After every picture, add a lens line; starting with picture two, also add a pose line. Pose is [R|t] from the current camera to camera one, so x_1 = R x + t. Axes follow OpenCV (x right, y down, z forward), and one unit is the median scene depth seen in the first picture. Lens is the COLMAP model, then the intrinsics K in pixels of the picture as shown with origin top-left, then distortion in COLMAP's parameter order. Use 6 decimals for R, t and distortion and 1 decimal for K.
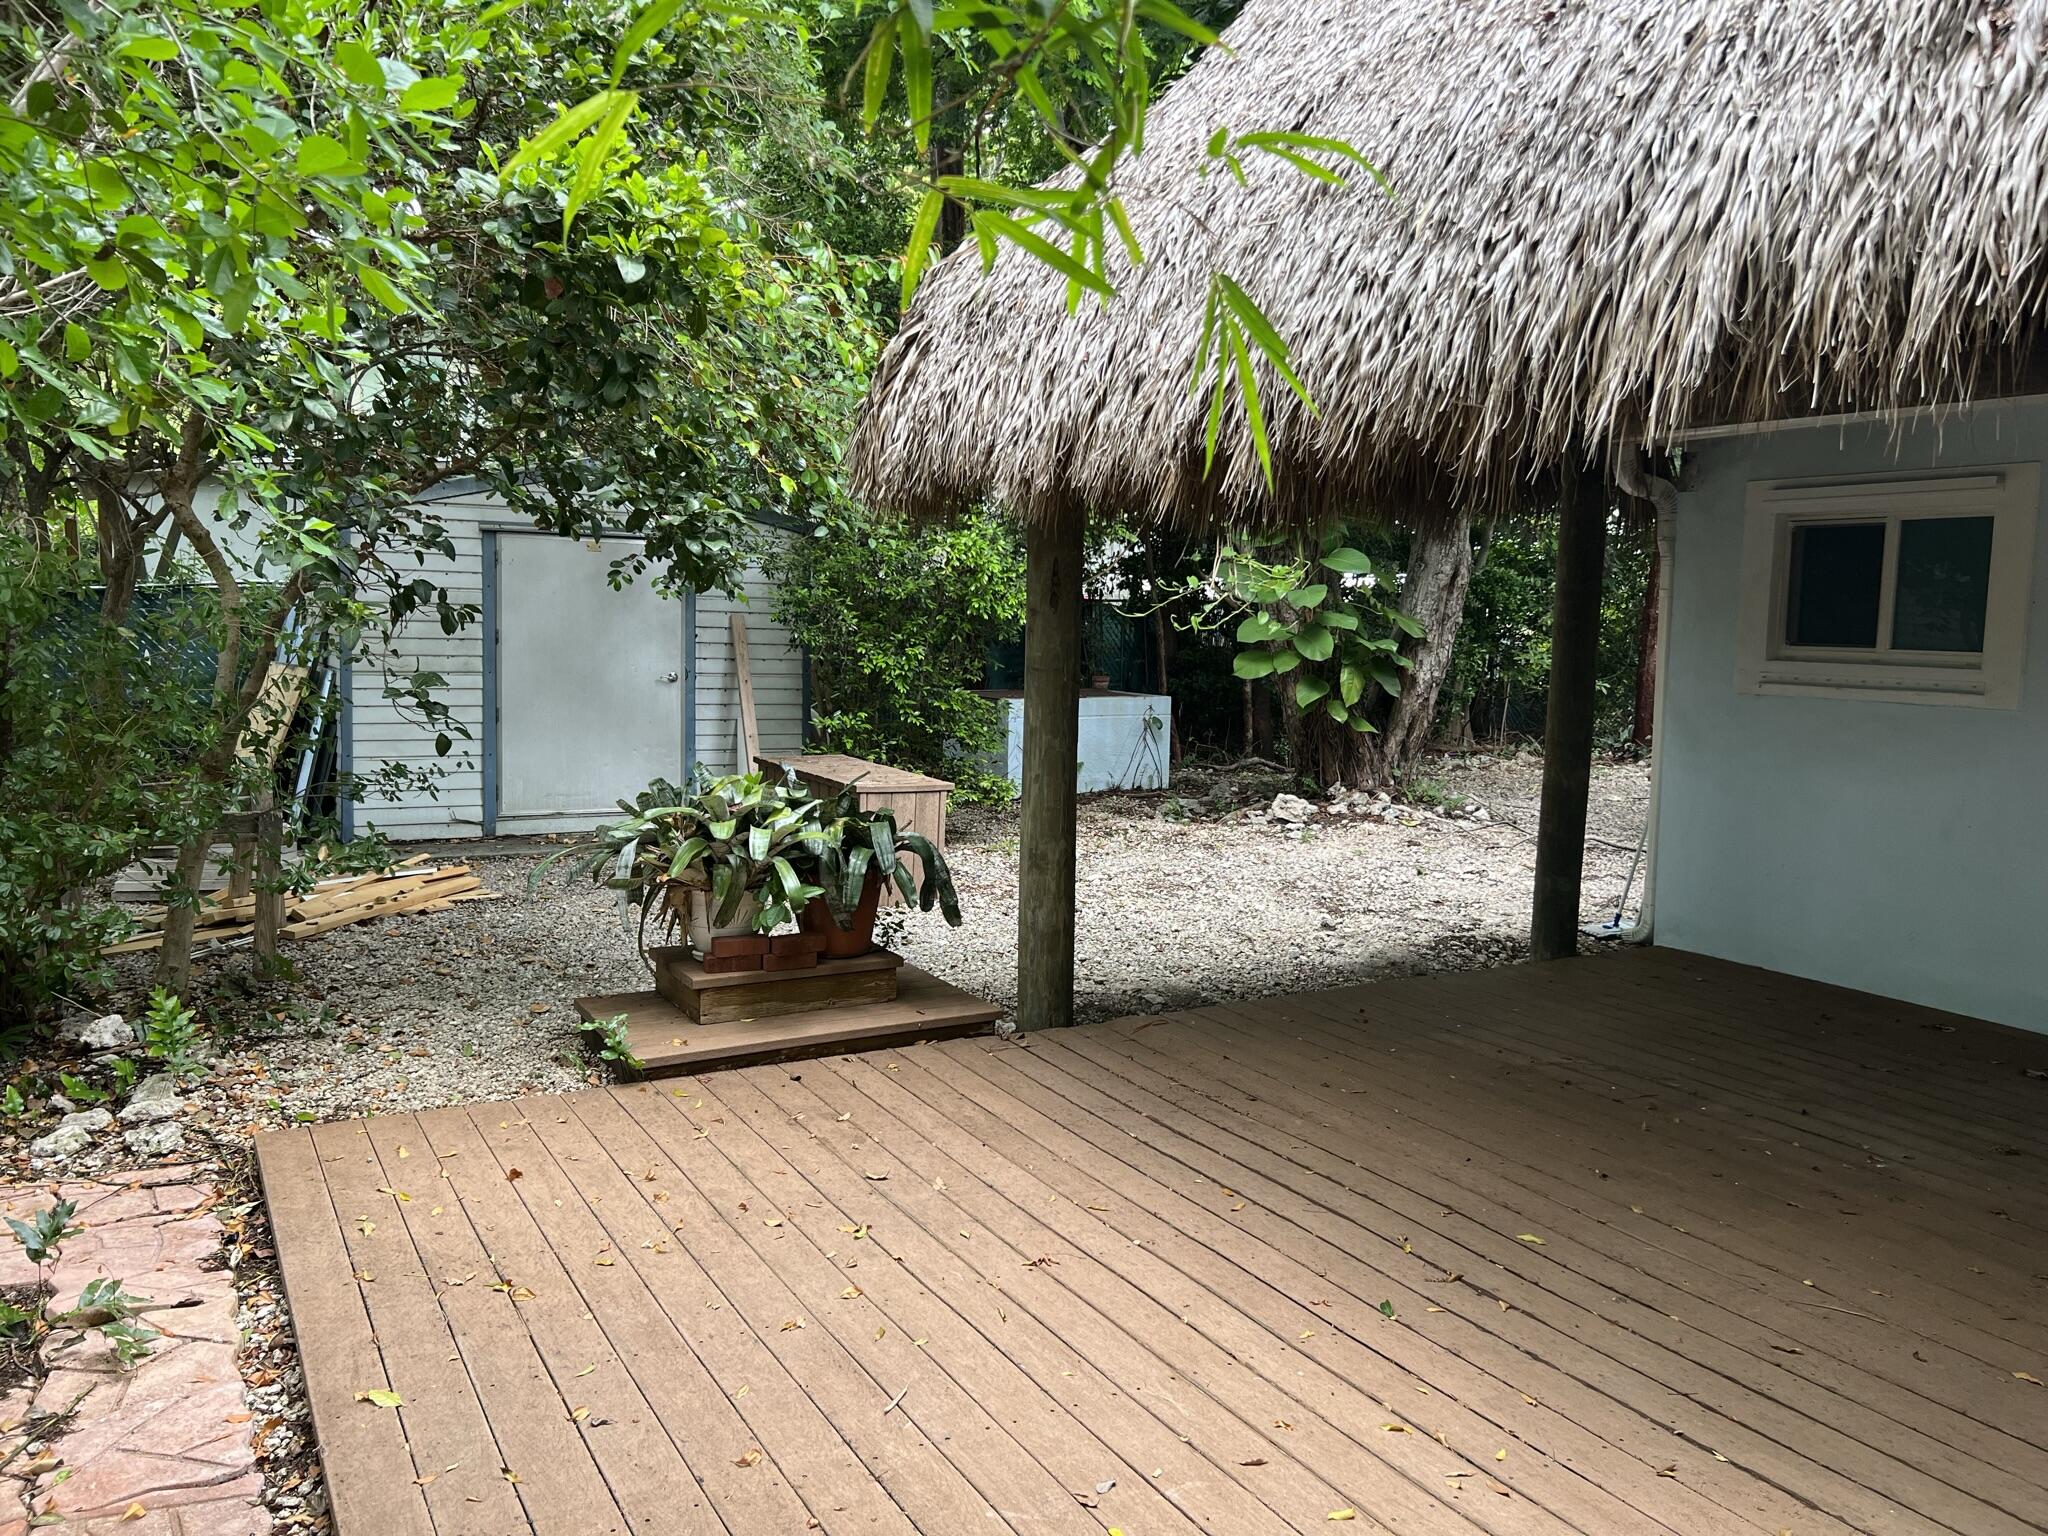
lens RADIAL K [[1540.8, 0, 1045.9], [0, 1540.8, 750.3], [0, 0, 1]] dist [0.065542, -0.077761]
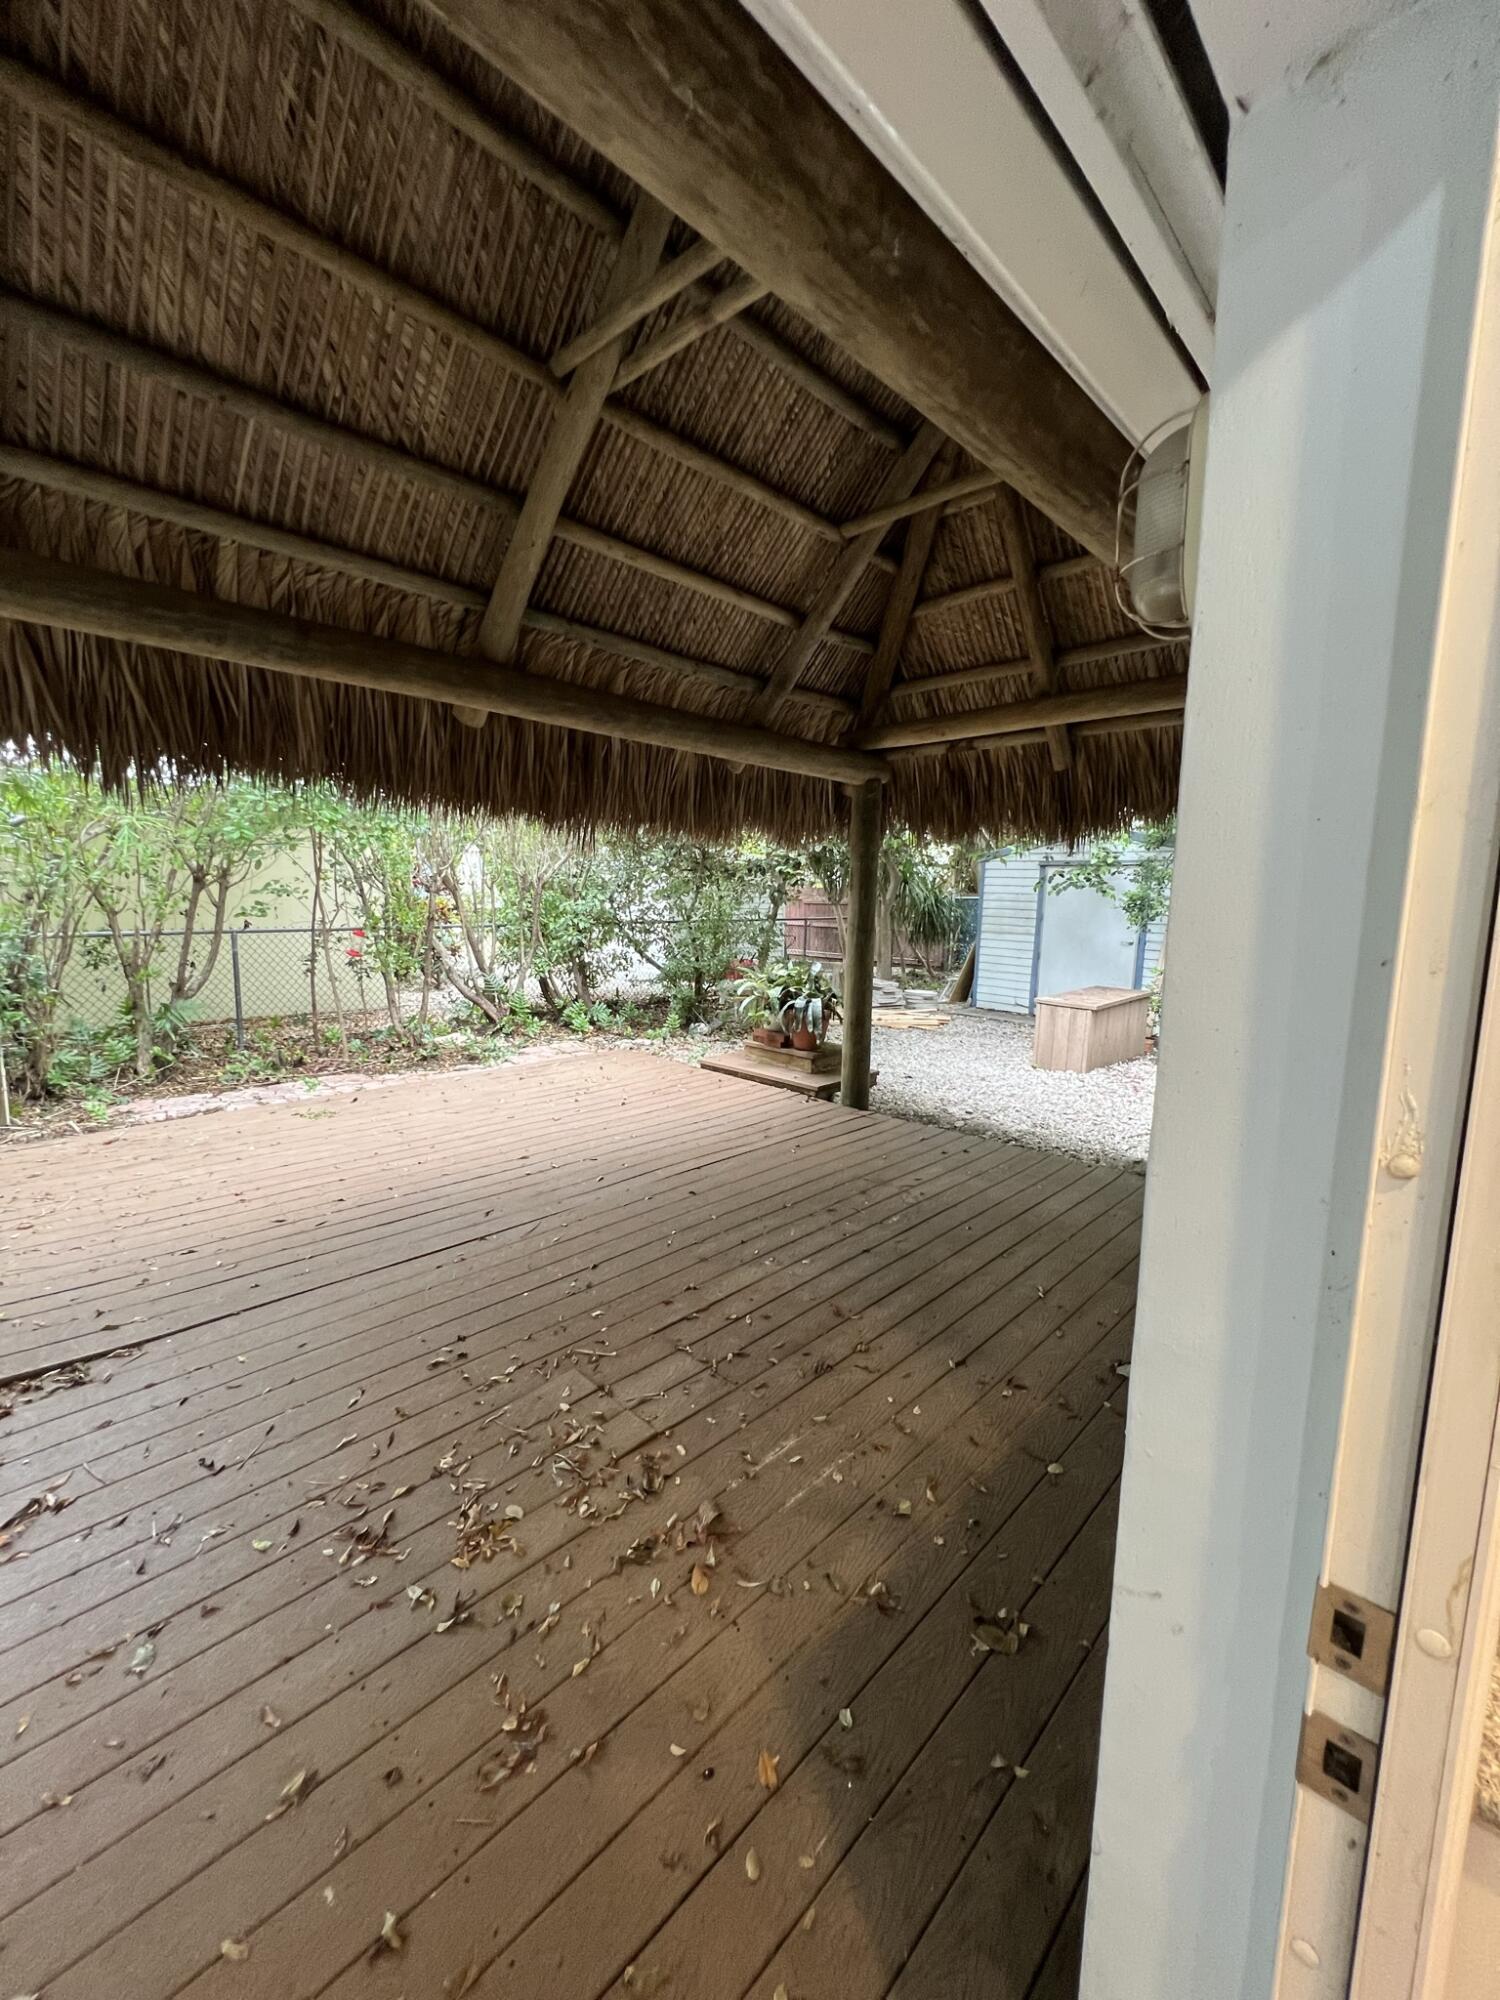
lens RADIAL K [[800.8, 0, 753.3], [0, 800.8, 999.0], [0, 0, 1]] dist [-0.005709, 0.000701]
pose [[0.279747, 0.112866, -0.953416, 0.746134], [-0.102301, 0.990916, 0.087289, -0.026543], [0.954608, 0.073117, 0.288752, 0.461149]]
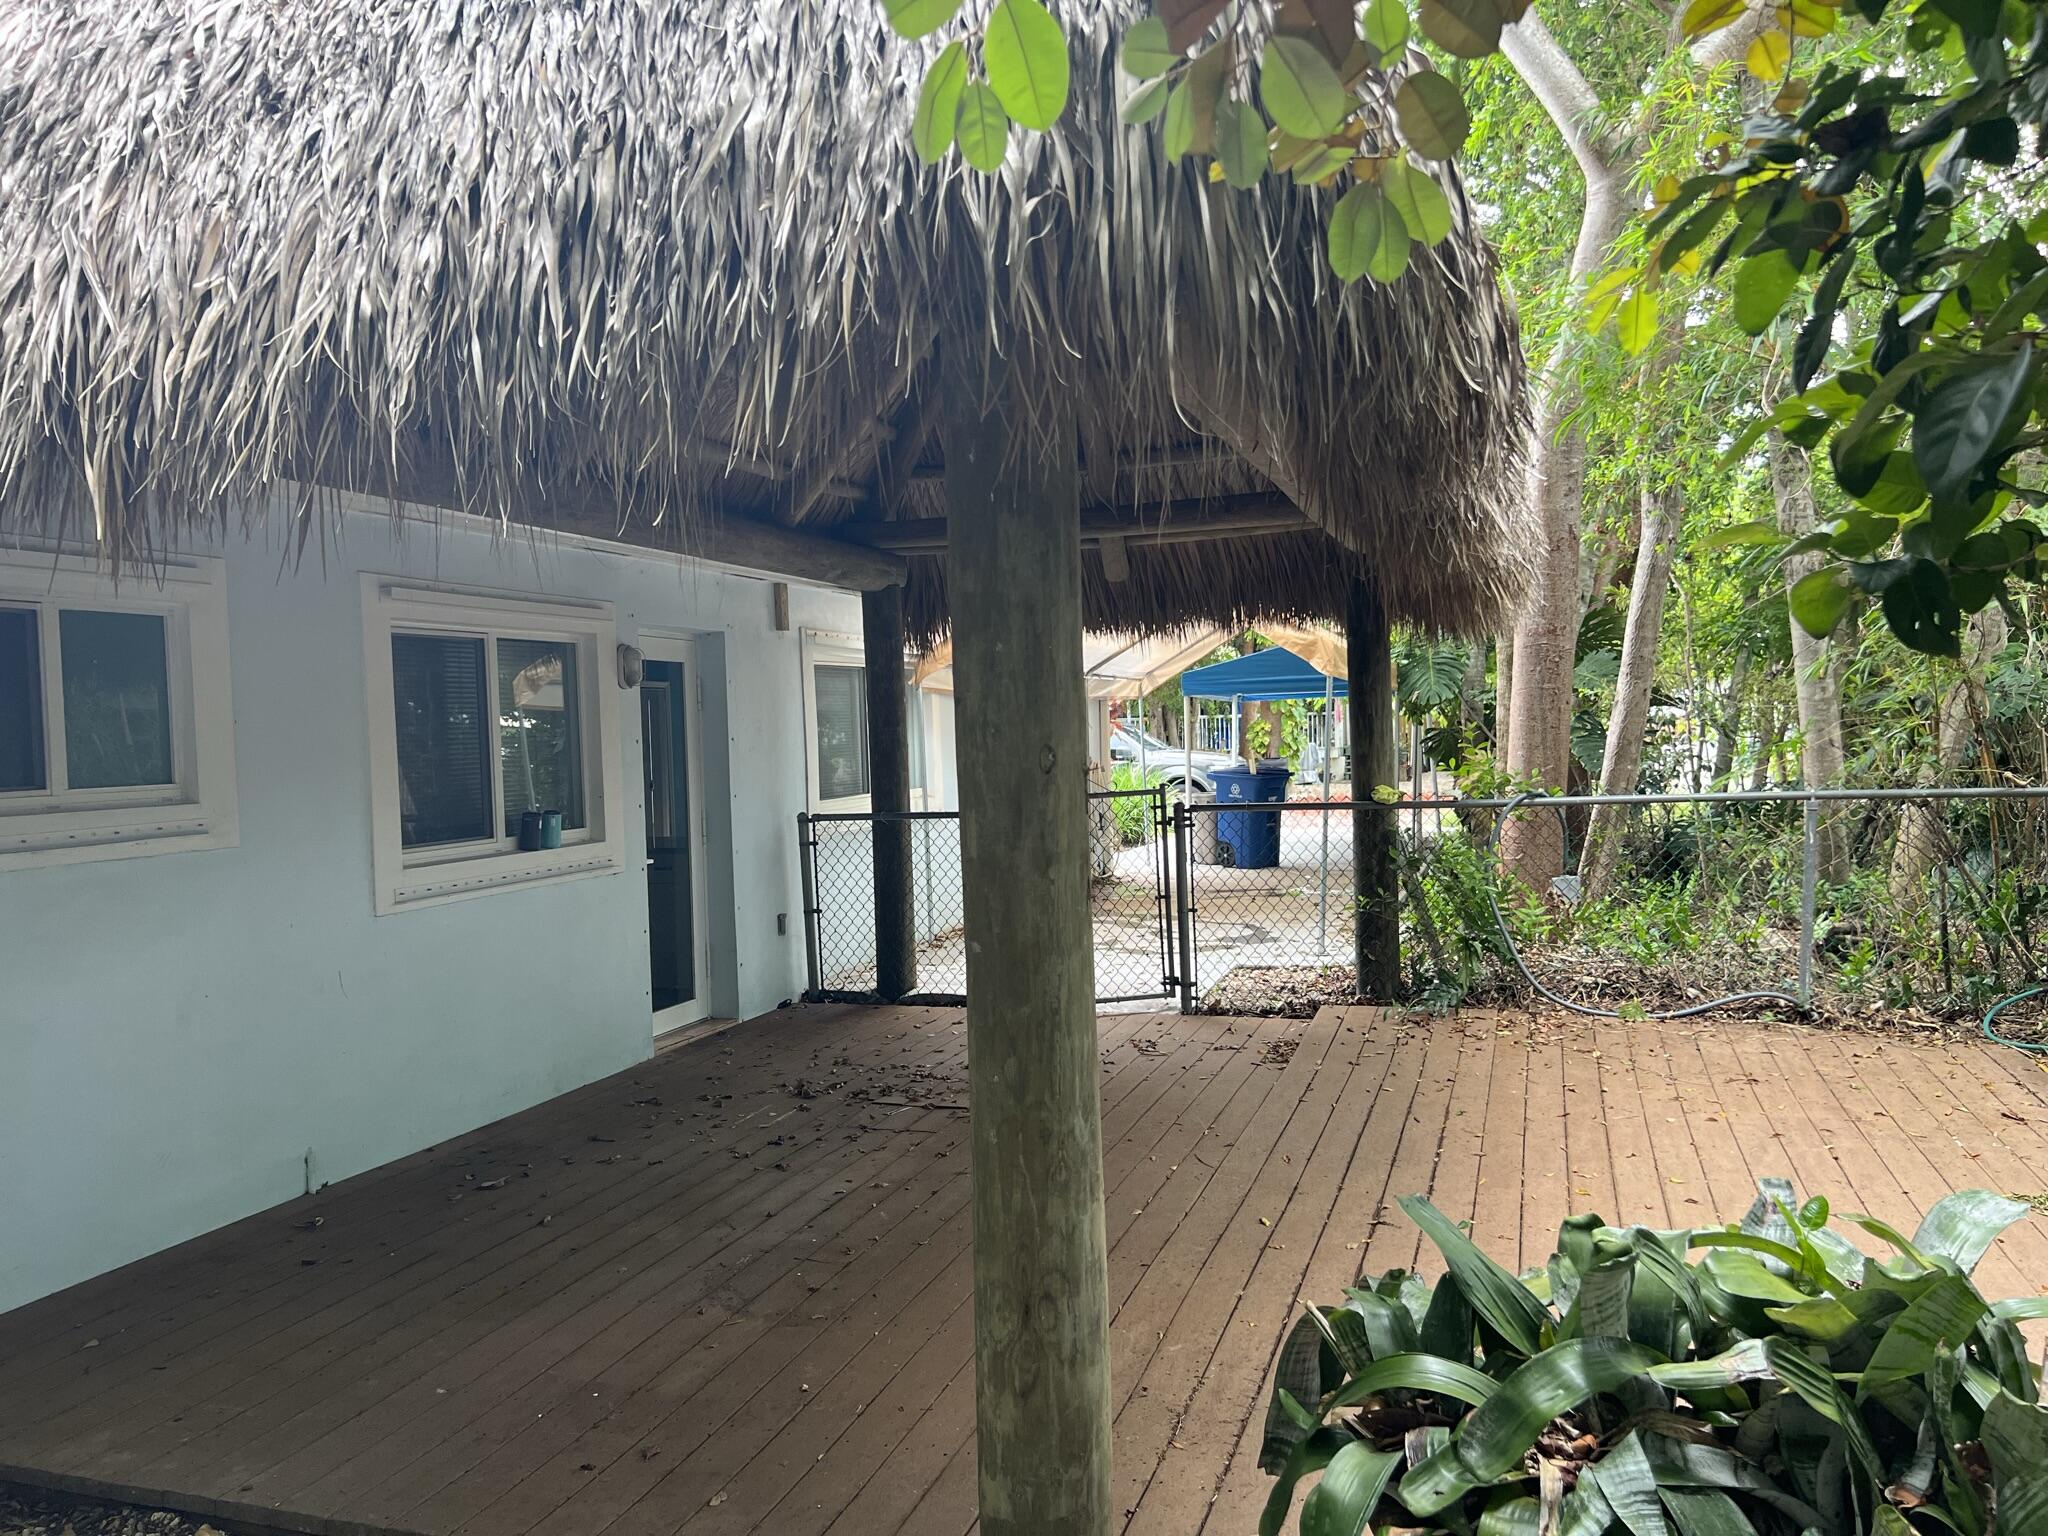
lens RADIAL K [[1540.8, 0, 1035.2], [0, 1540.8, 781.5], [0, 0, 1]] dist [0.065542, -0.077761]
pose [[-0.668626, -0.026451, 0.743128, -0.249391], [0.085539, 0.989997, 0.112201, -0.097509], [-0.738662, 0.138587, -0.659675, 1.010315]]
